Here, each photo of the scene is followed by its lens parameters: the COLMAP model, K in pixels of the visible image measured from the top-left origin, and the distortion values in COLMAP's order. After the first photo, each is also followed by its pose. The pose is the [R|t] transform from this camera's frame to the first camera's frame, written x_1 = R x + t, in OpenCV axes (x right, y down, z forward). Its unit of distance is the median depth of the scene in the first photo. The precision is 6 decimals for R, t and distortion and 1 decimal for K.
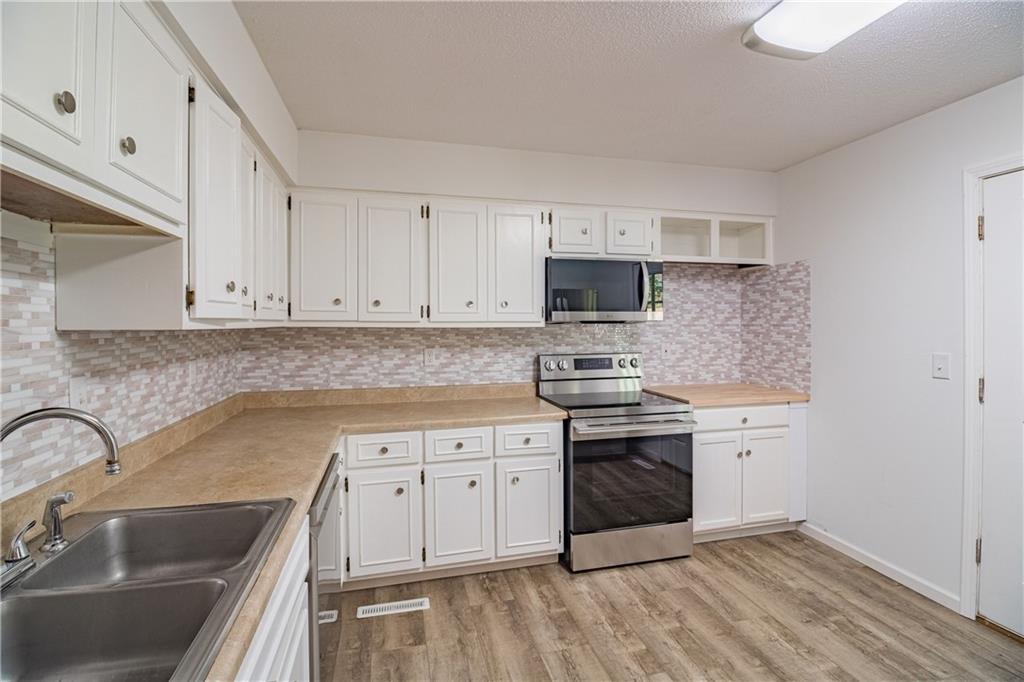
lens RADIAL K [[478.8, 0, 512.6], [0, 478.8, 338.4], [0, 0, 1]] dist [-0.001359, -0.000289]
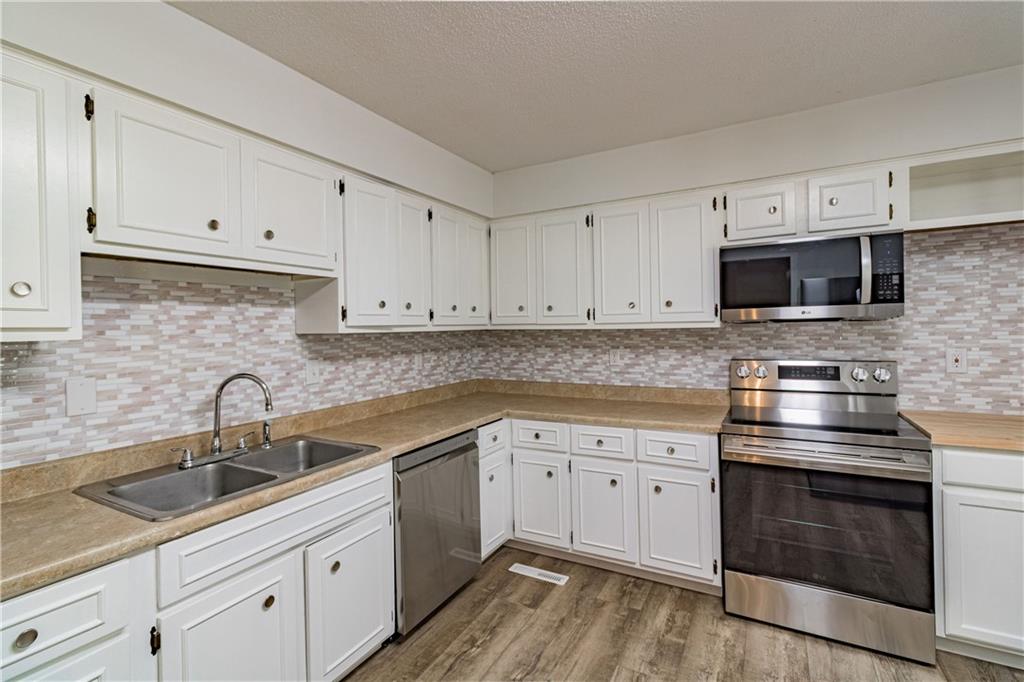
lens RADIAL K [[471.0, 0, 512.0], [0, 471.0, 341.0], [0, 0, 1]] dist [0.012255, 0.000078]
pose [[0.727974, 0.008631, -0.685551, 0.420944], [-0.005109, 0.999961, 0.007164, -0.003025], [0.685586, -0.001713, 0.727990, 0.116442]]
